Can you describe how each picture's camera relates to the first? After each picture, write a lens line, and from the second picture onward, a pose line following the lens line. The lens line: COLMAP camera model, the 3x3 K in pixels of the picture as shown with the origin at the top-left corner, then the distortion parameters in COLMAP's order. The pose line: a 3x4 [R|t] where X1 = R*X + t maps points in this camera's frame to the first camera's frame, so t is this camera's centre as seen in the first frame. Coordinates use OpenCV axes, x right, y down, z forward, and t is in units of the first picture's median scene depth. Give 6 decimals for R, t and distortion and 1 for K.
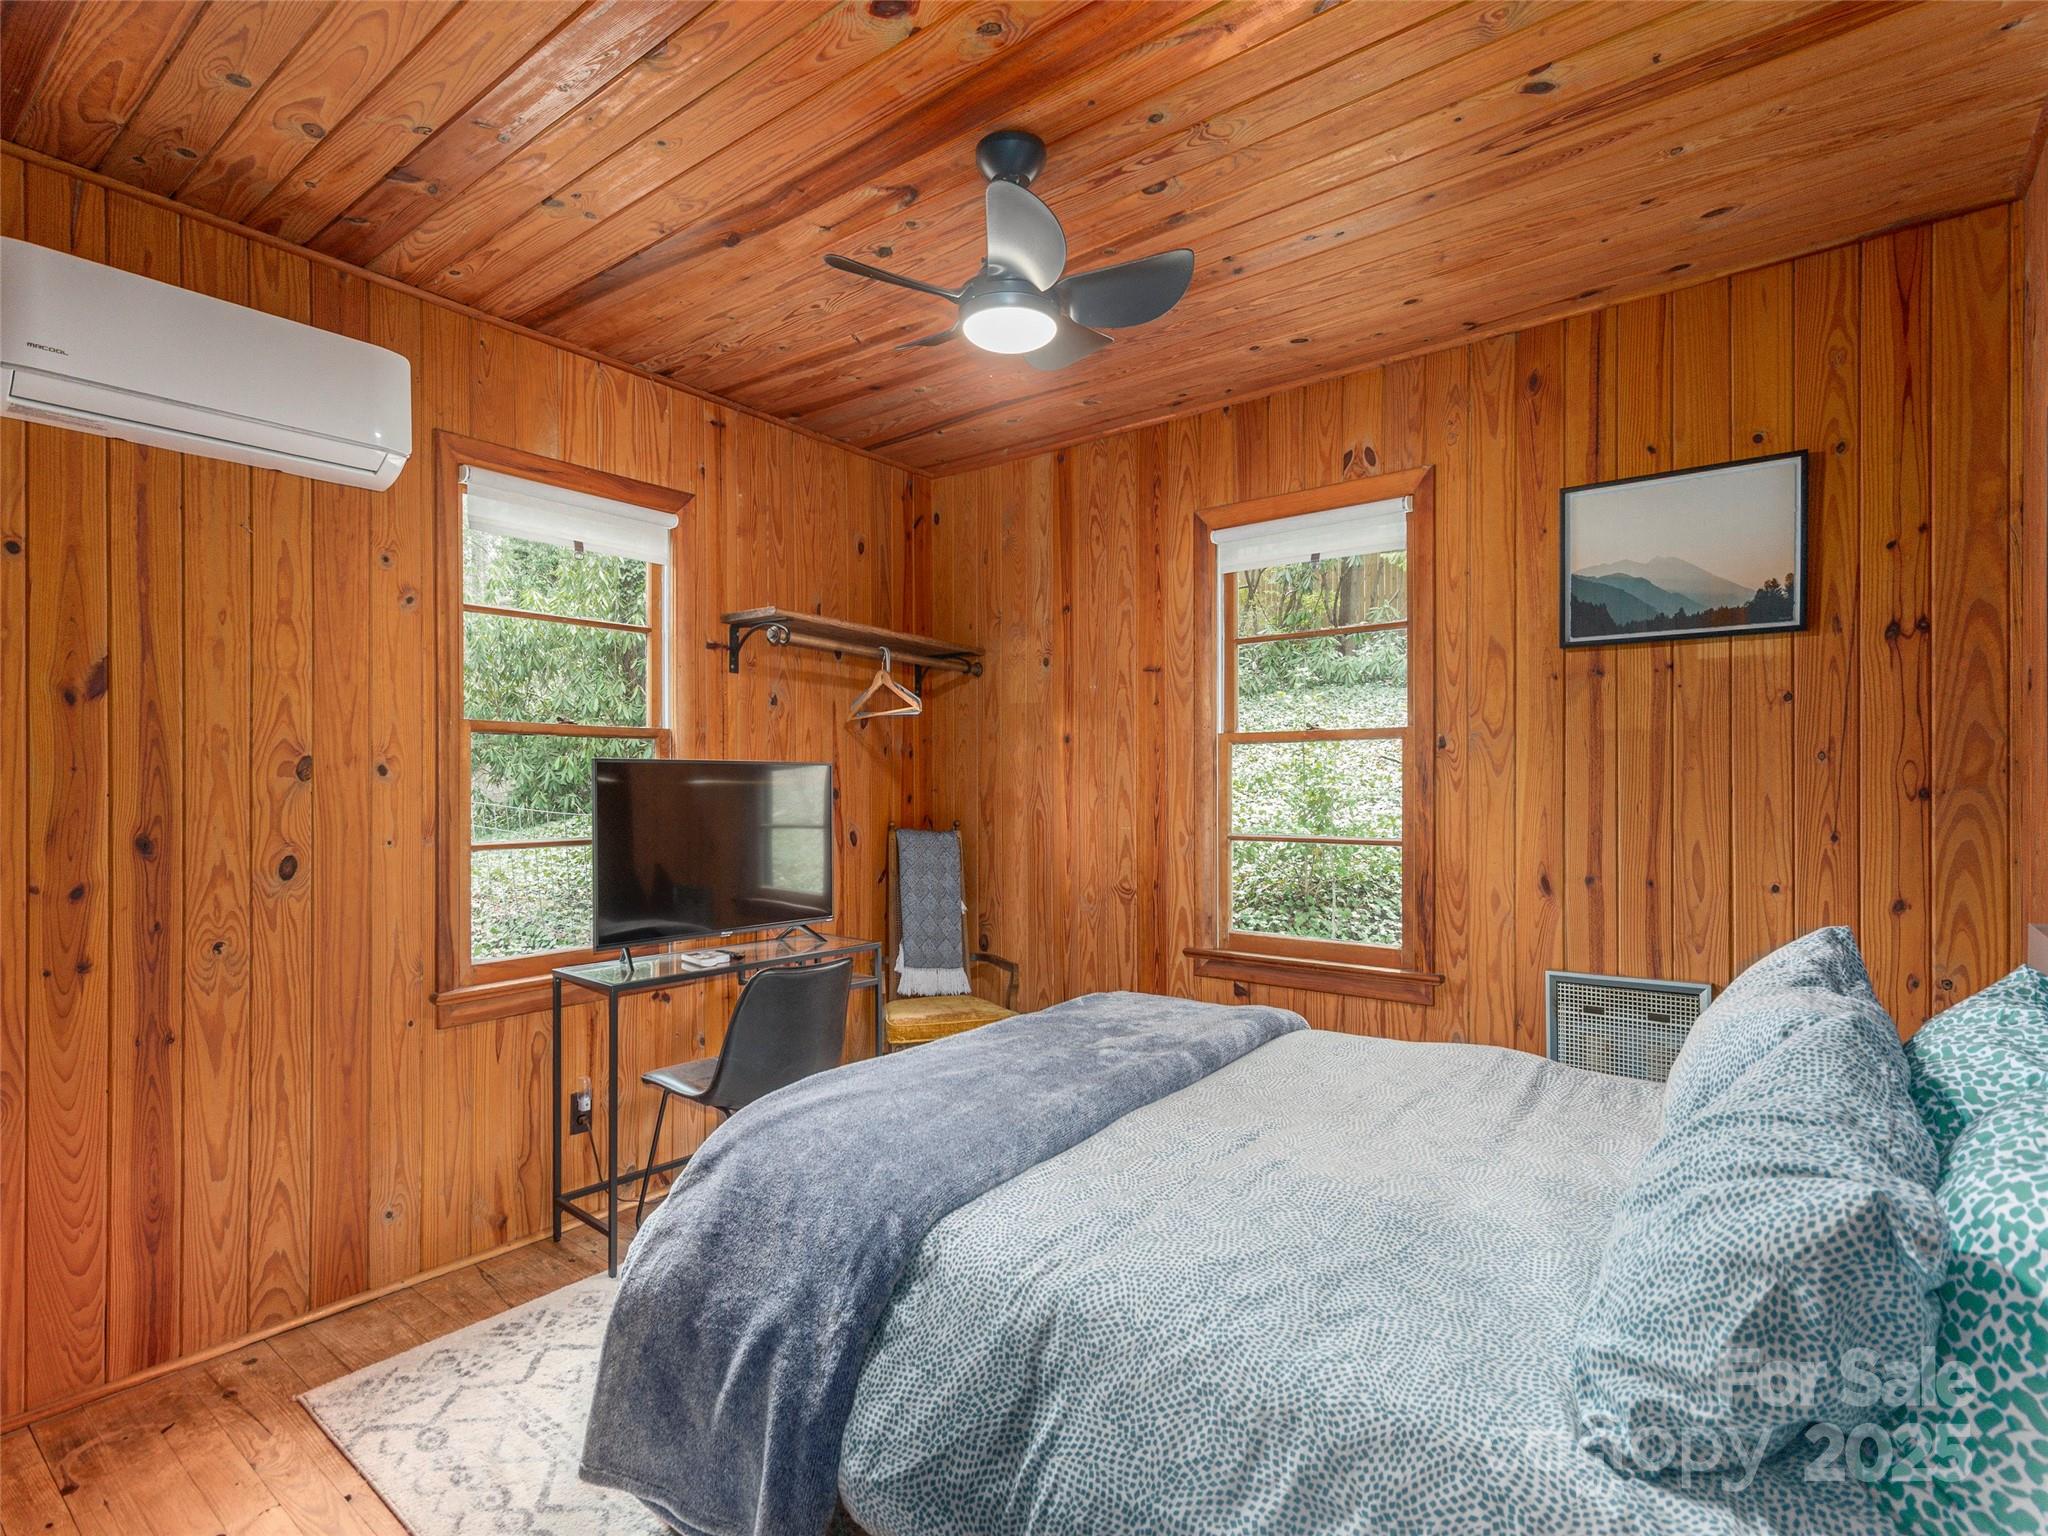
lens RADIAL K [[1009.2, 0, 1021.5], [0, 1009.2, 775.6], [0, 0, 1]] dist [0.009676, -0.001145]
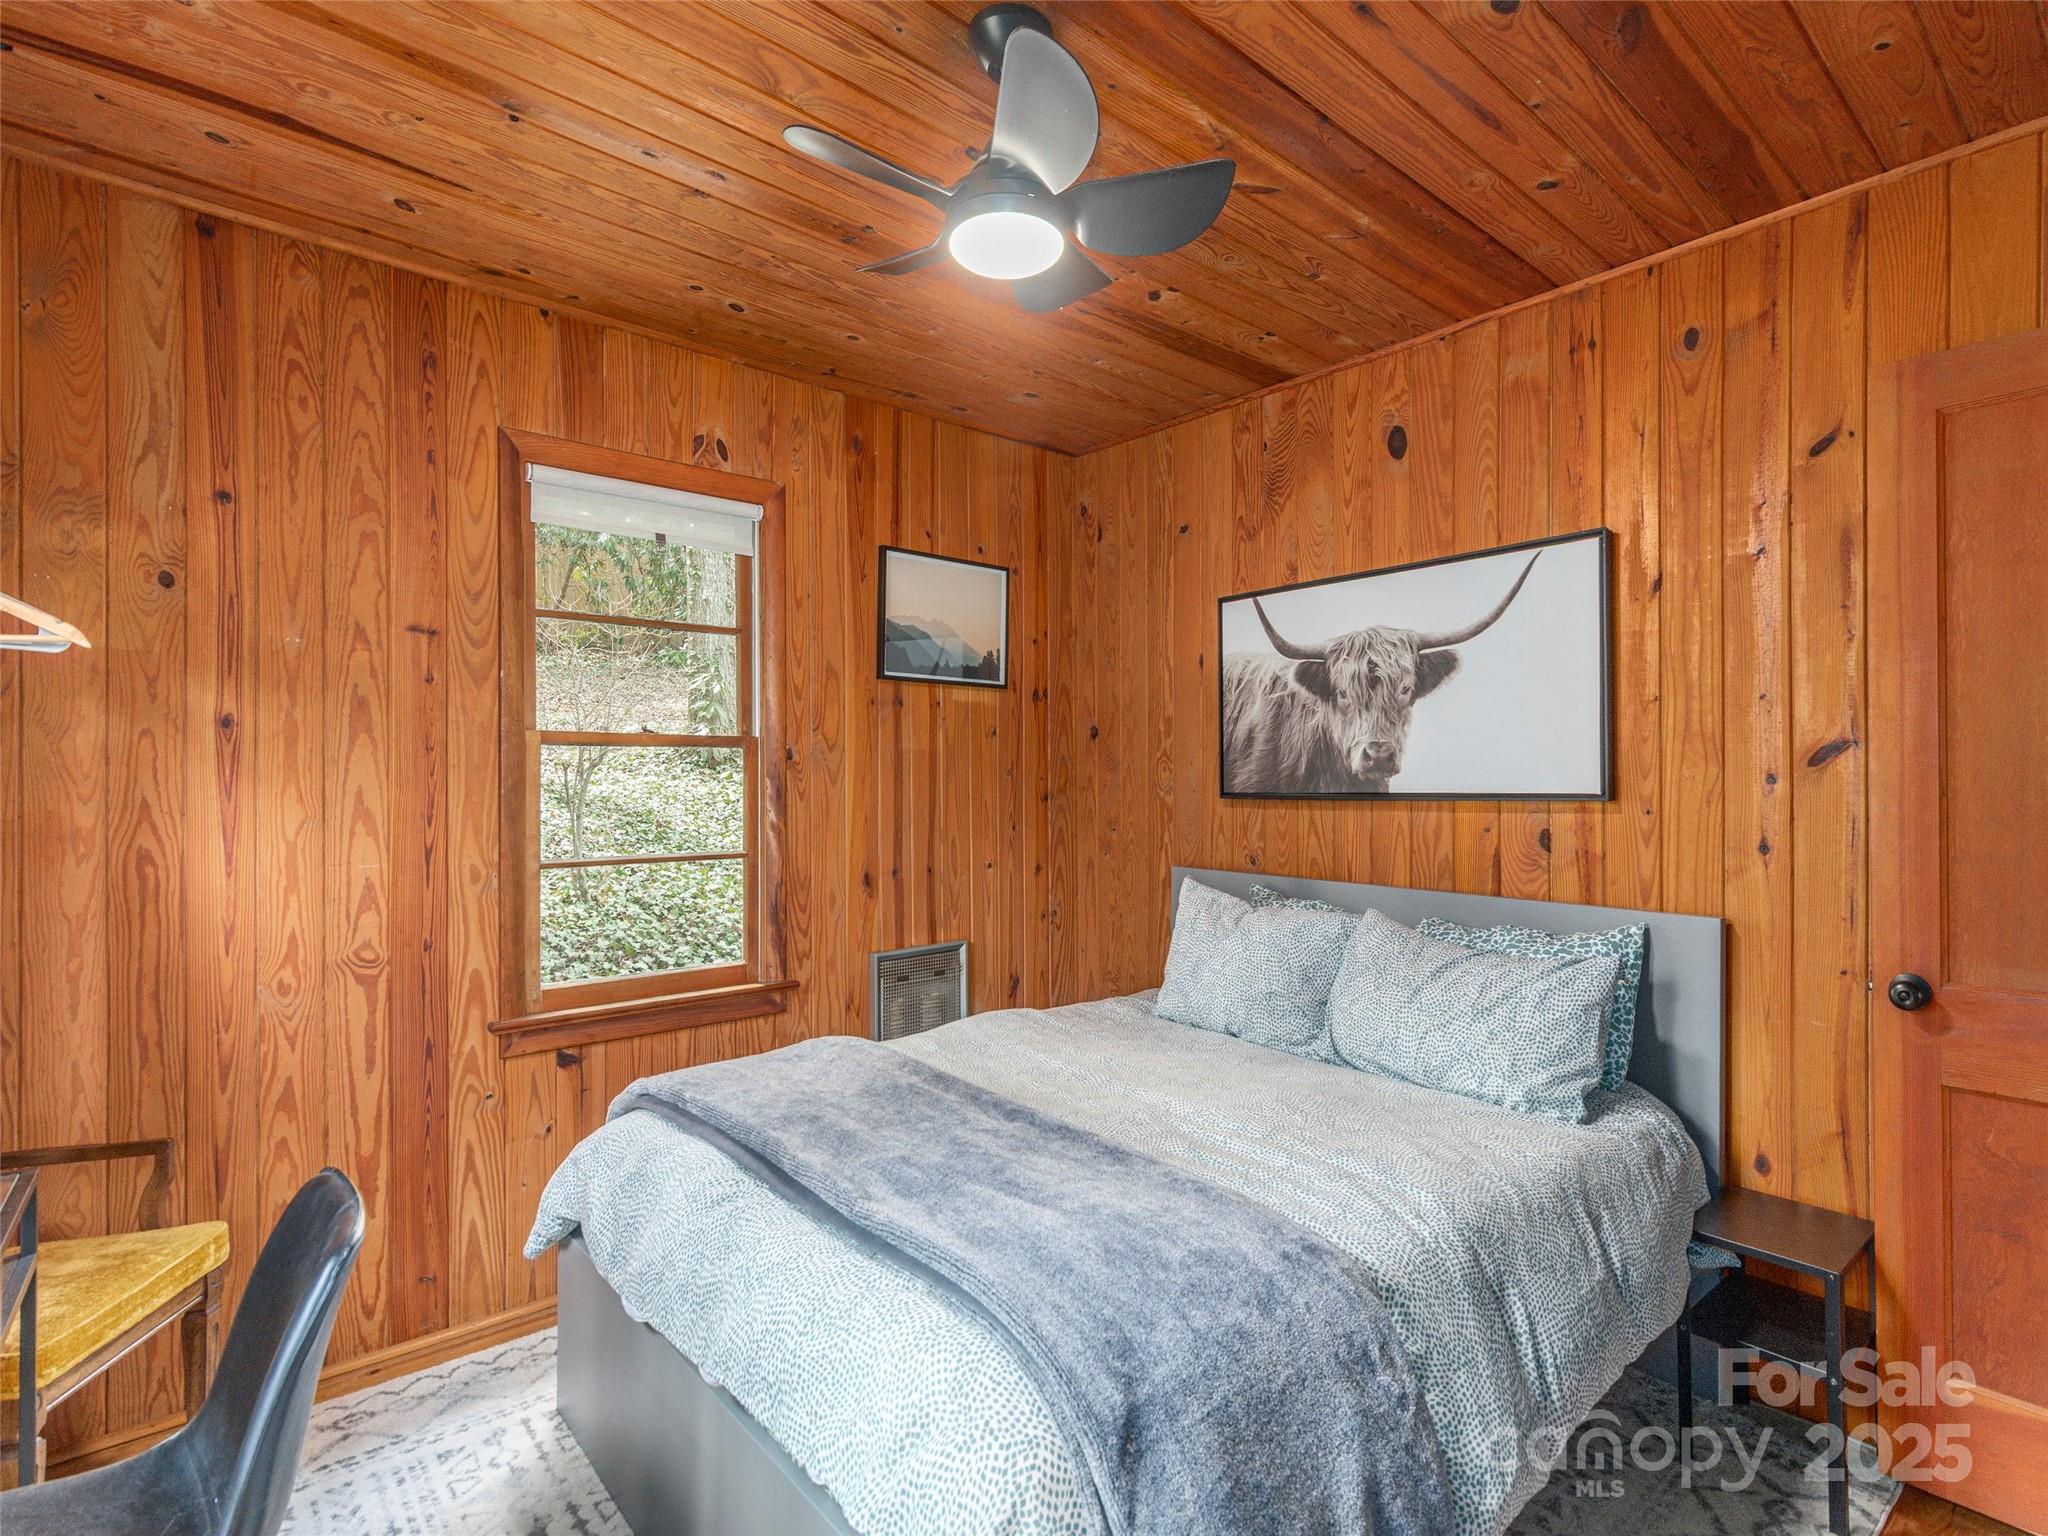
lens RADIAL K [[1009.2, 0, 1029.2], [0, 1009.2, 768.8], [0, 0, 1]] dist [0.009676, -0.001145]
pose [[0.205219, 0.016237, 0.978581, -0.550219], [-0.004274, 0.999868, -0.015694, -0.002614], [-0.978707, -0.000962, 0.205262, 0.552131]]
